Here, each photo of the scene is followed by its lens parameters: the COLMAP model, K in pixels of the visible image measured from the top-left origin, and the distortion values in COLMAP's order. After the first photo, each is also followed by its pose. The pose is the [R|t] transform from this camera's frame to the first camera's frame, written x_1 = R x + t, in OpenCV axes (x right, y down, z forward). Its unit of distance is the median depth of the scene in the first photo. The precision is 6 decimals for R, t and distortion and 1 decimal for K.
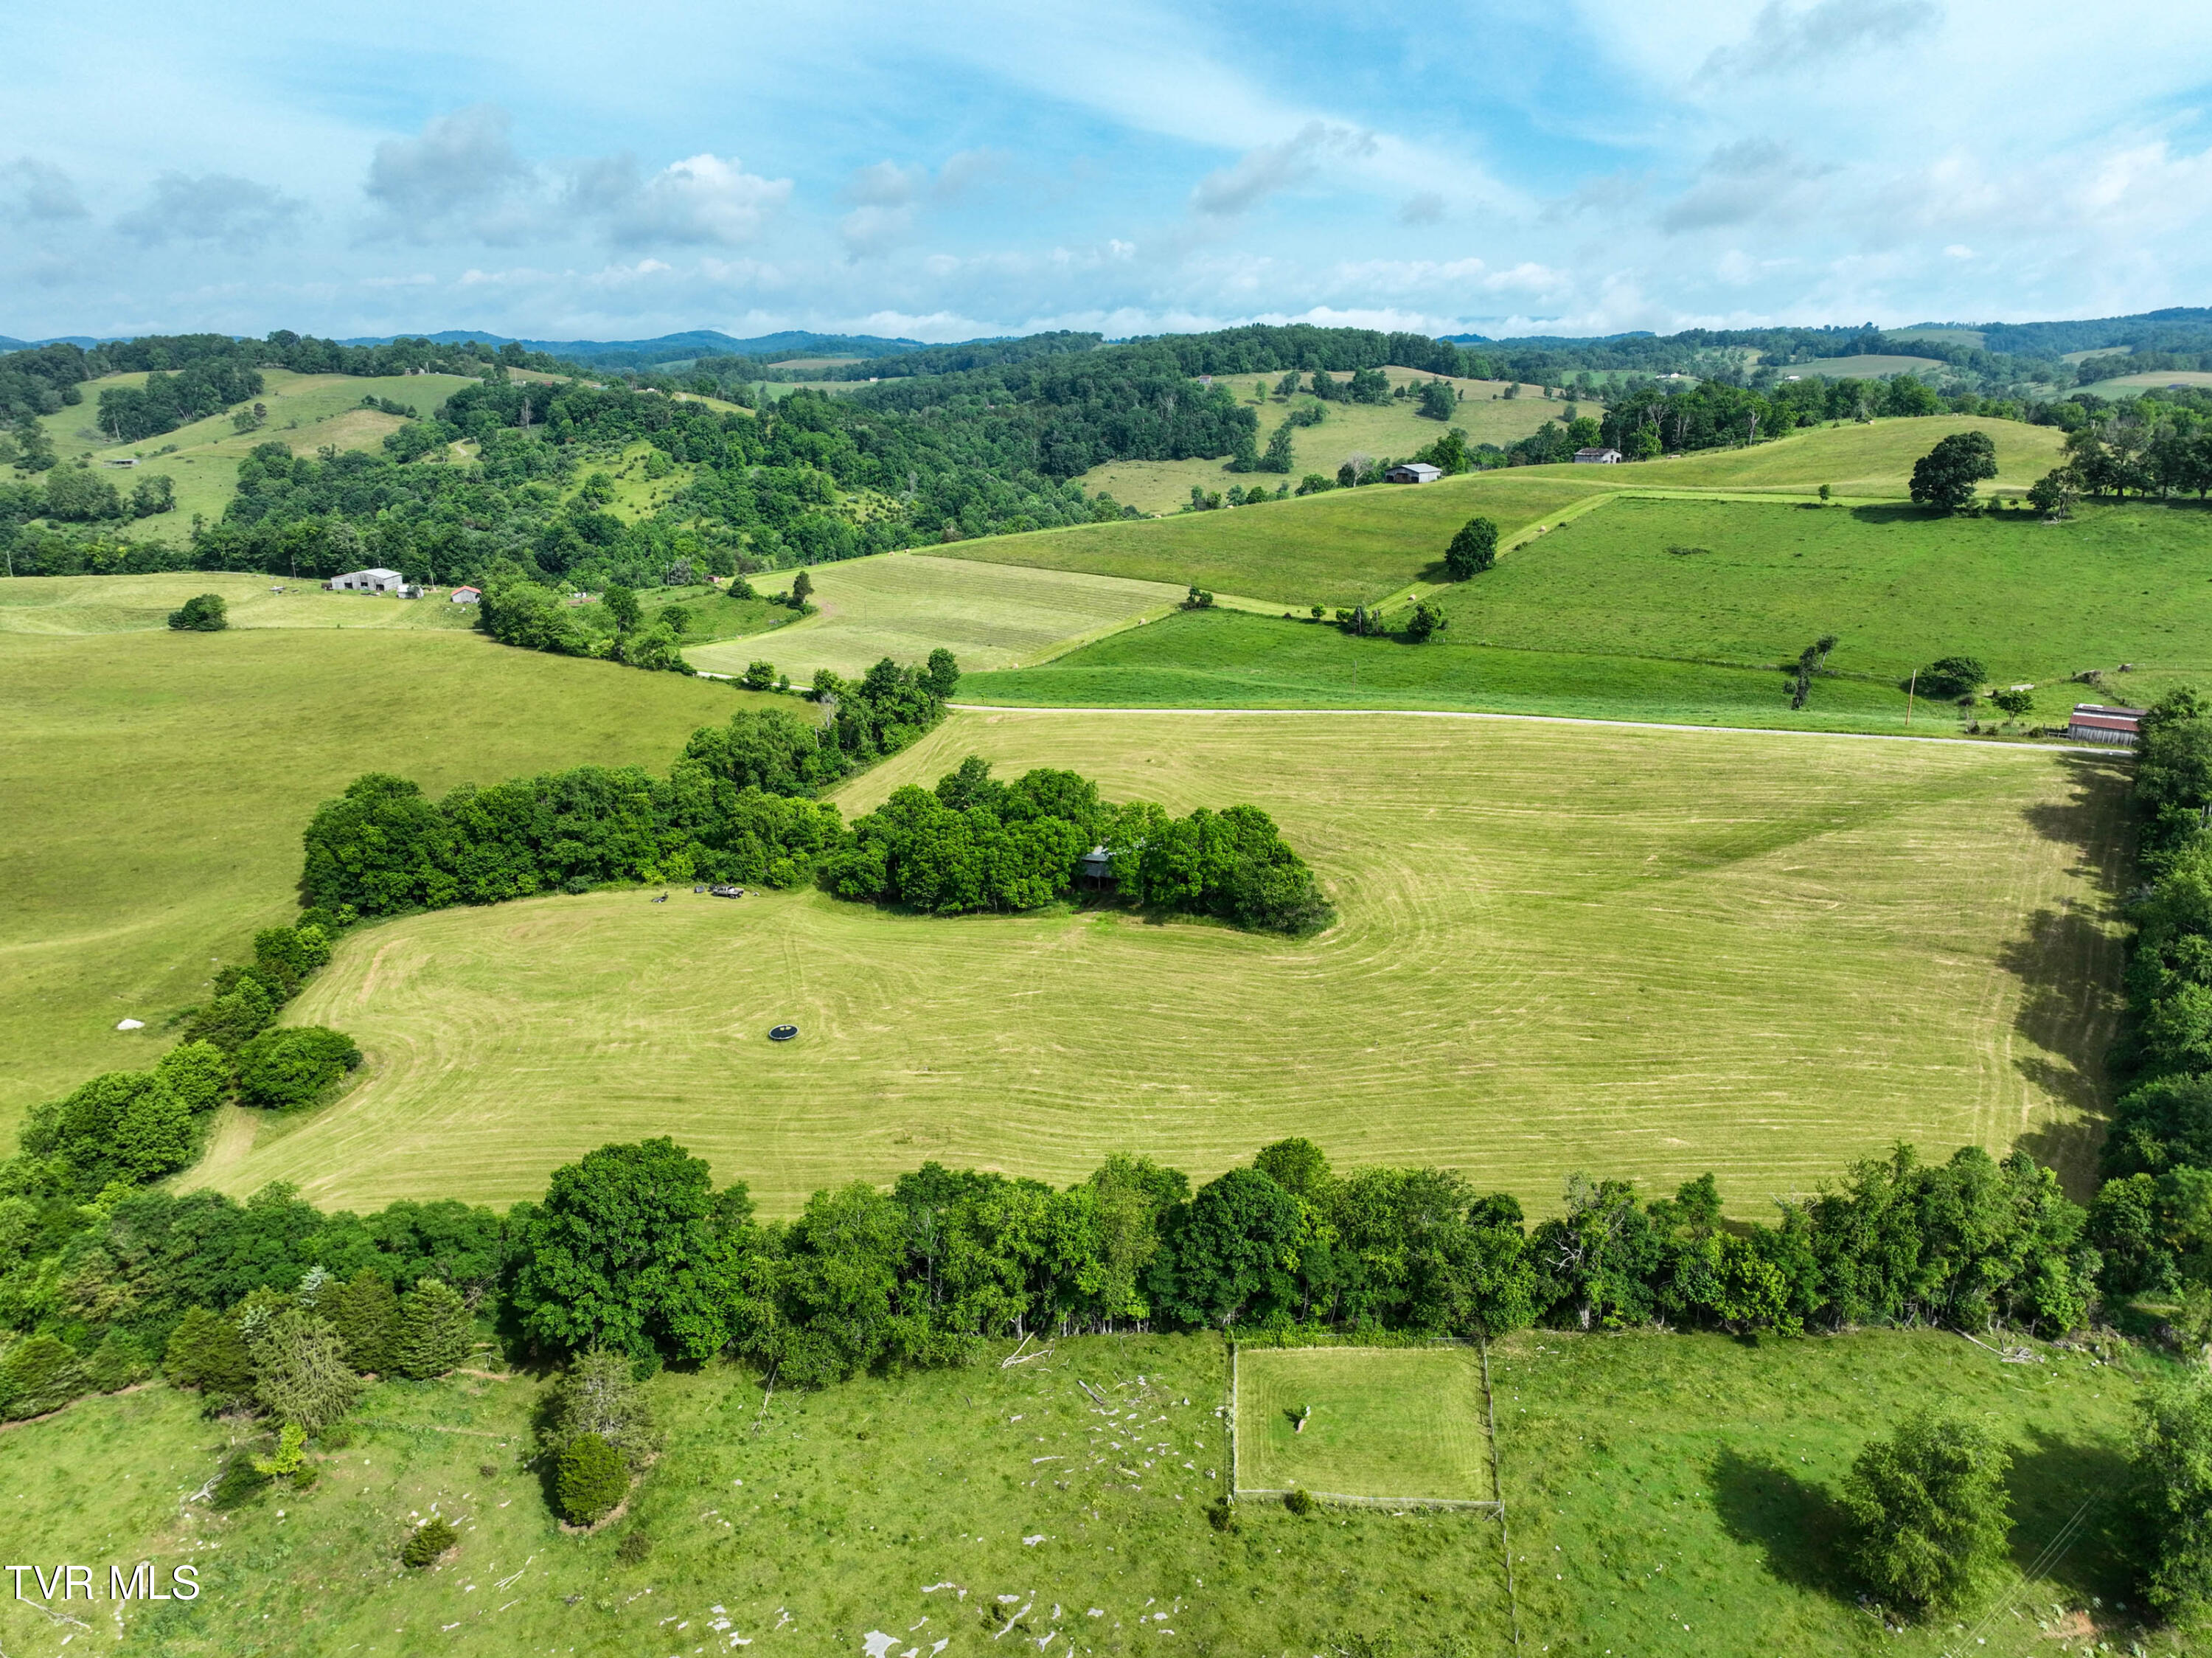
lens RADIAL K [[1553.8, 0, 1104.6], [0, 1553.8, 824.0], [0, 0, 1]] dist [-0.003329, 0.020597]
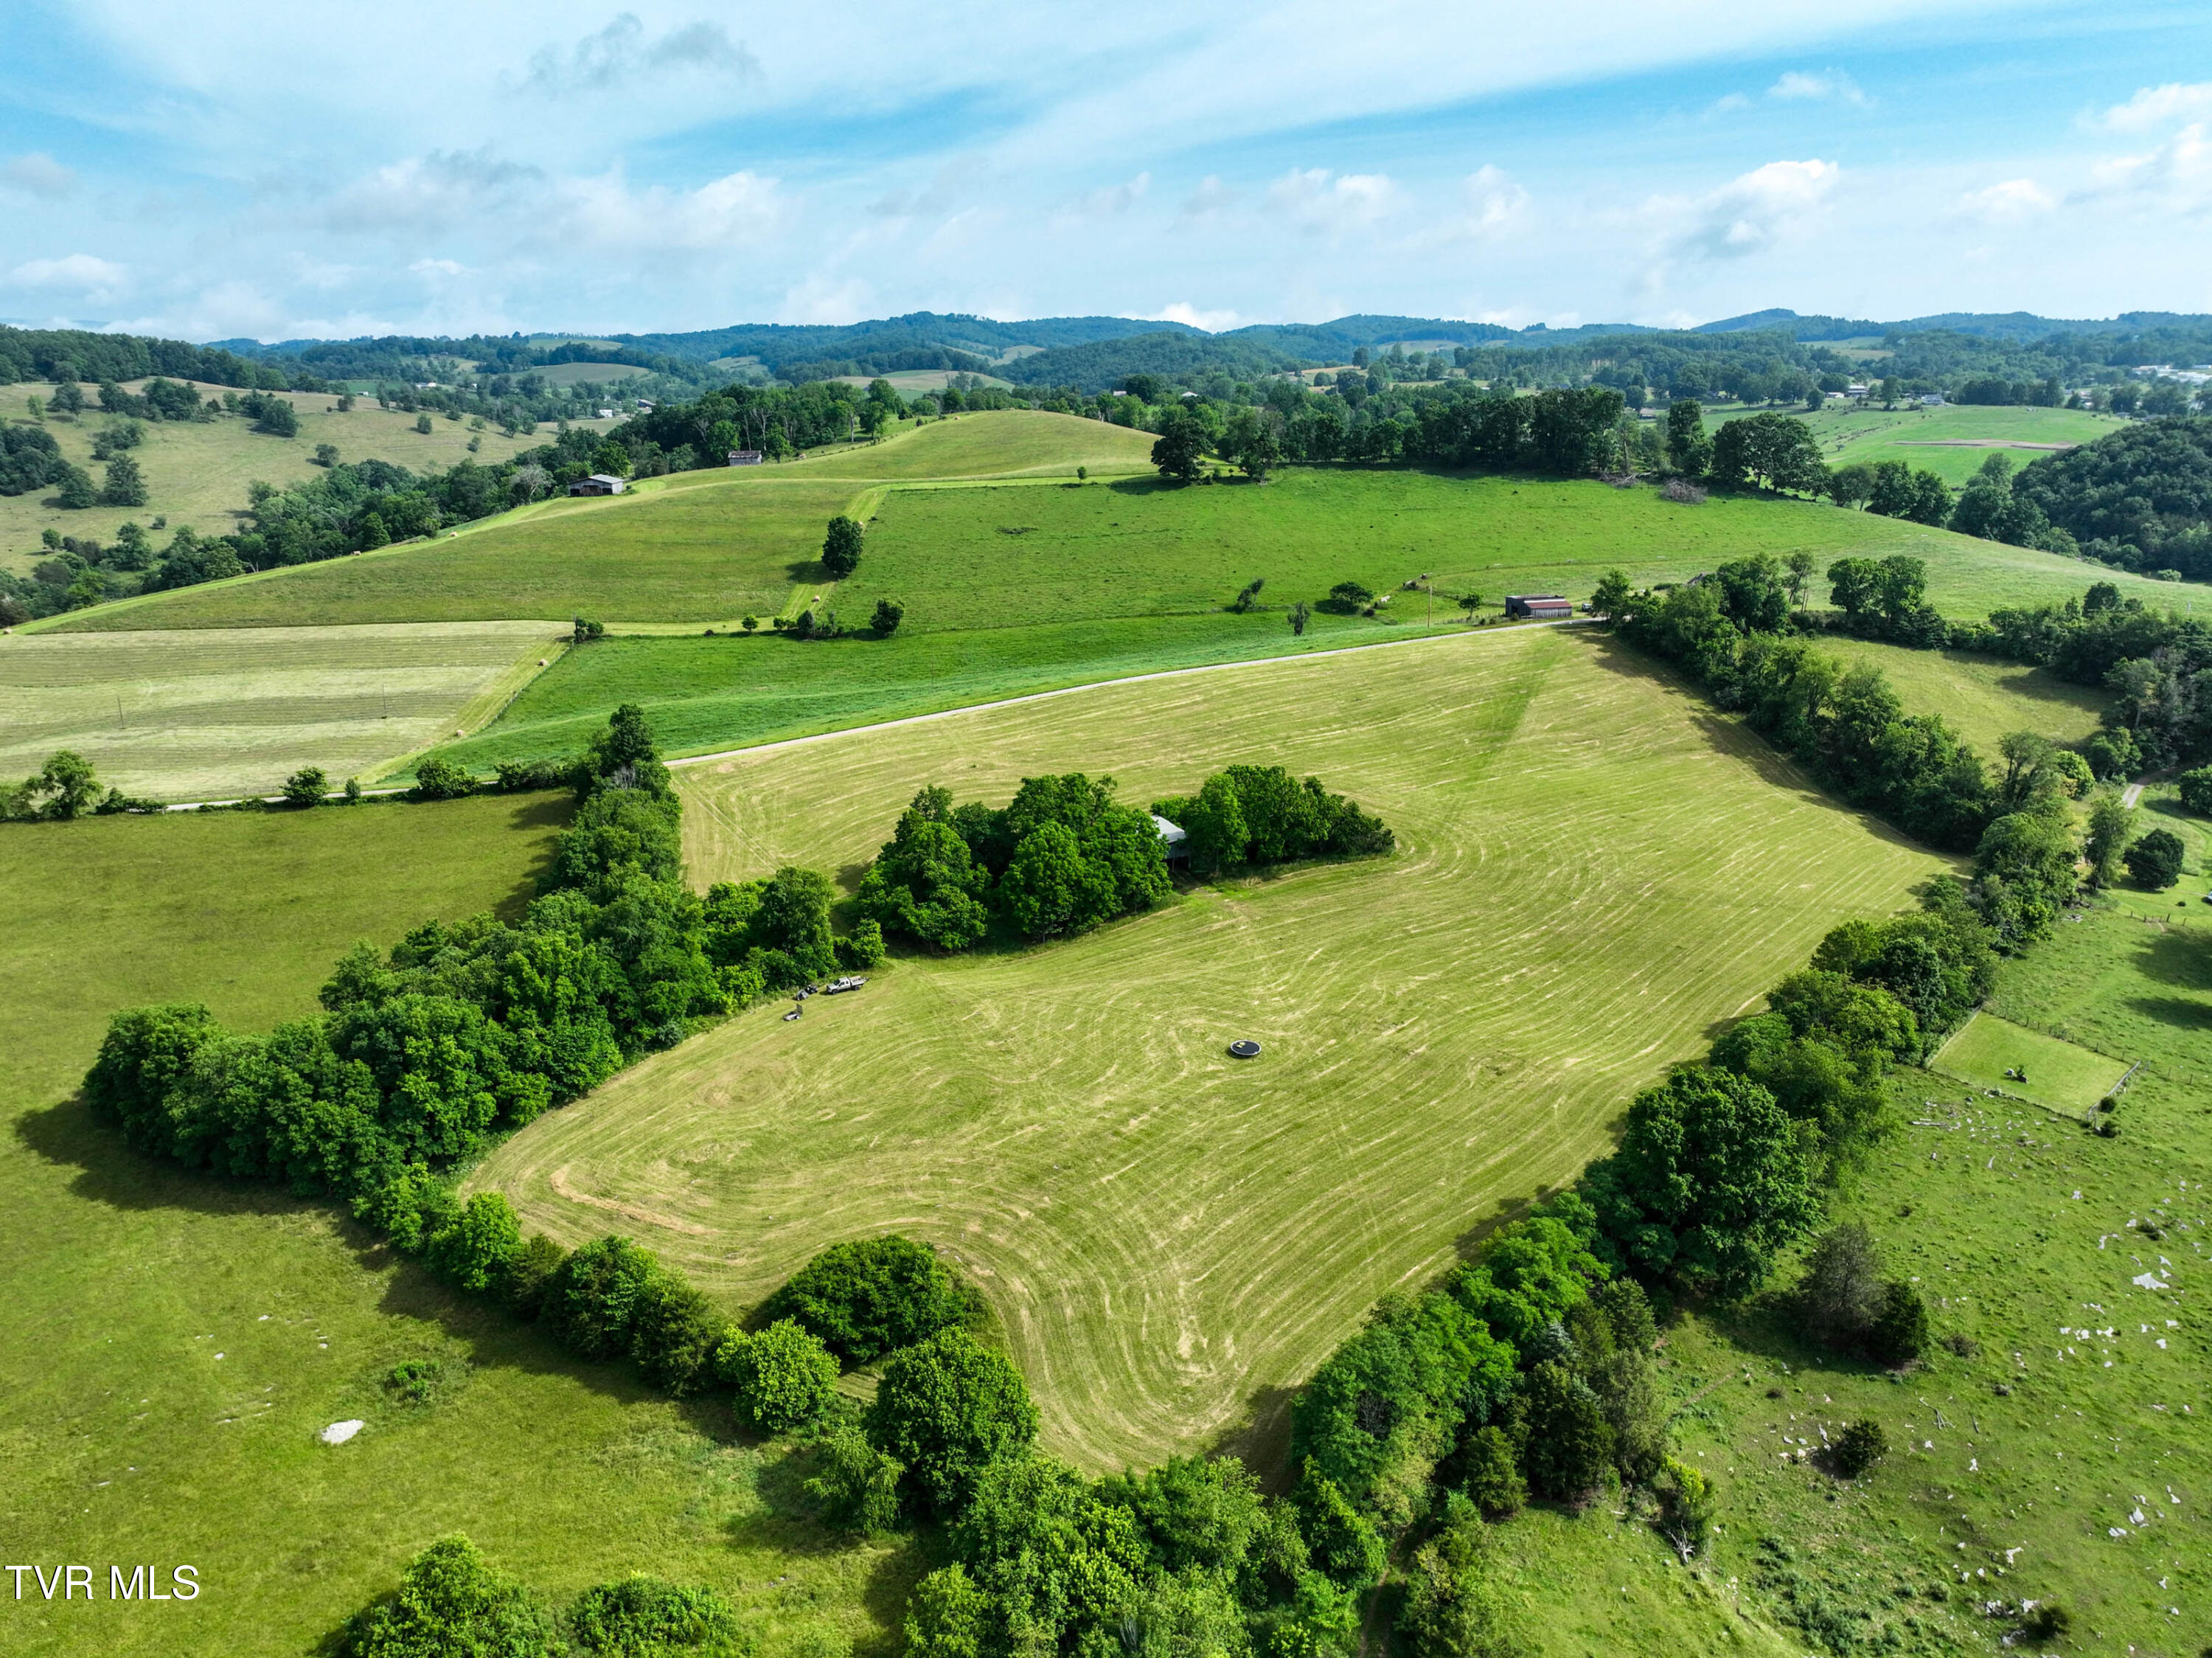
lens RADIAL K [[1553.8, 0, 1106.9], [0, 1553.8, 839.4], [0, 0, 1]] dist [-0.003329, 0.020597]
pose [[0.665877, -0.224080, 0.711615, -0.410726], [0.221437, 0.970207, 0.098304, -0.048152], [-0.712442, 0.092119, 0.695659, 0.162922]]
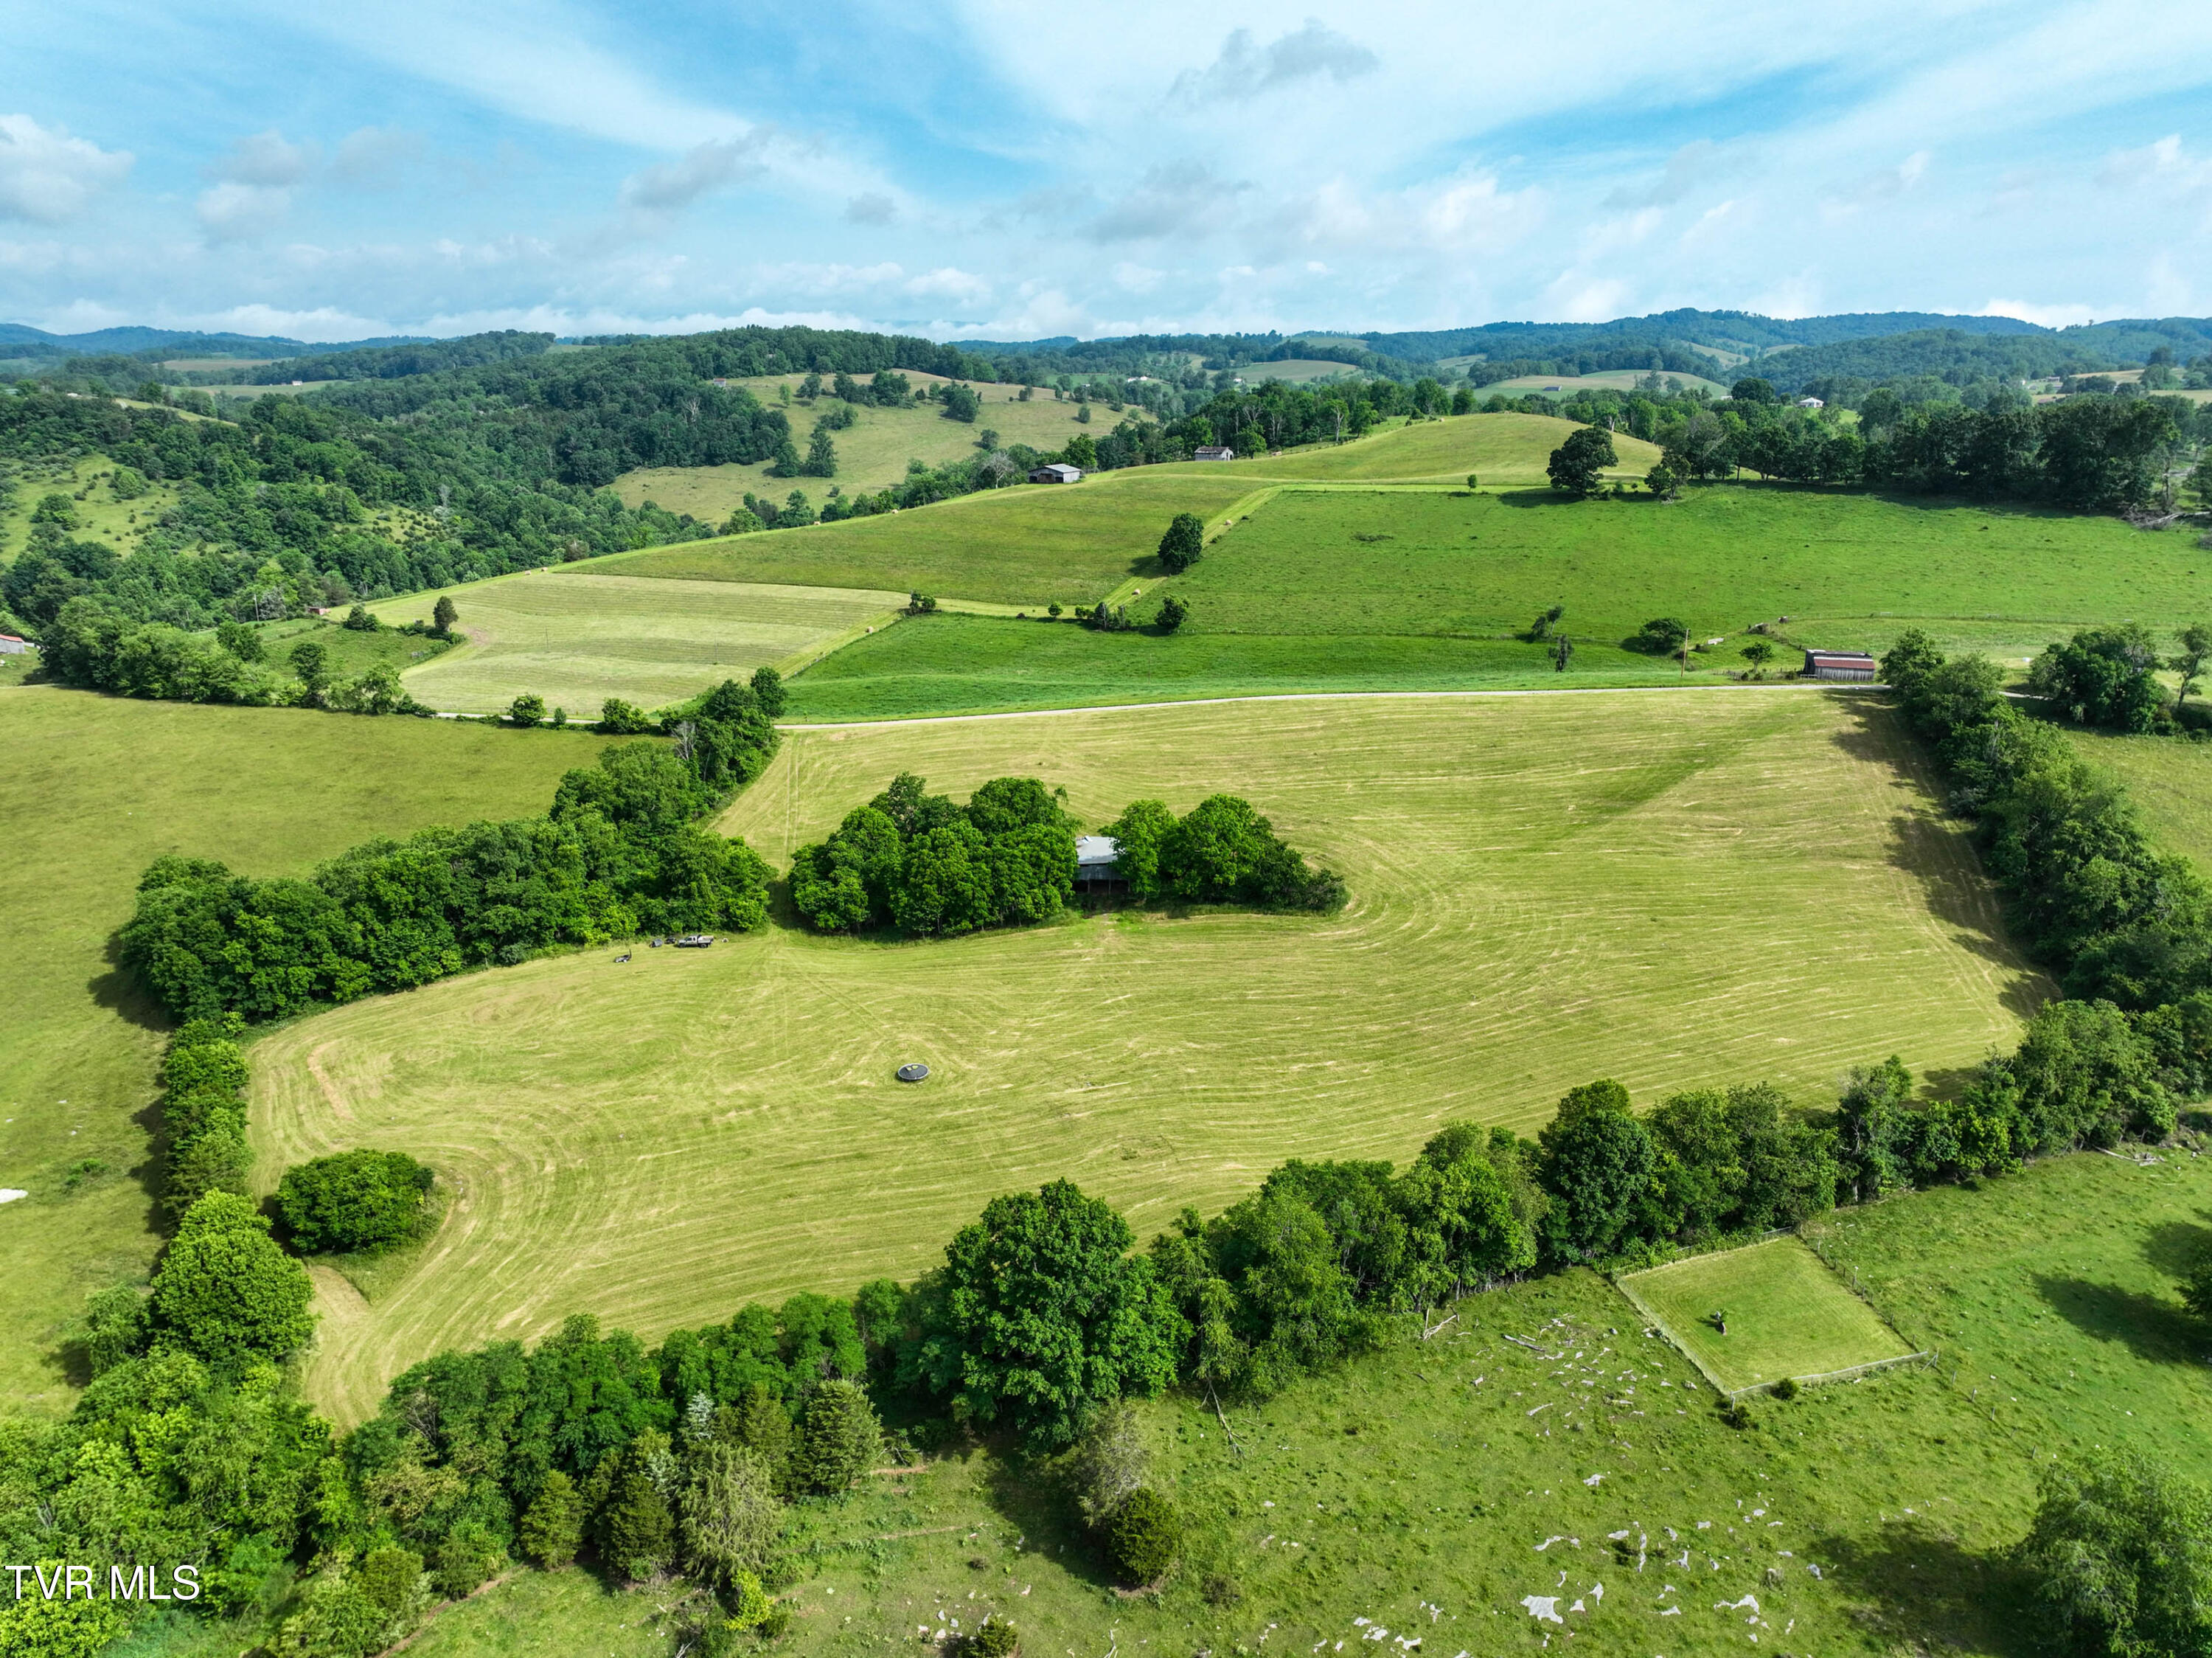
lens RADIAL K [[1553.8, 0, 1105.9], [0, 1553.8, 831.6], [0, 0, 1]] dist [-0.003329, 0.020597]
pose [[0.936563, -0.099452, 0.336095, -0.176580], [0.098477, 0.994939, 0.019993, -0.008556], [-0.336382, 0.014373, 0.941616, 0.028744]]
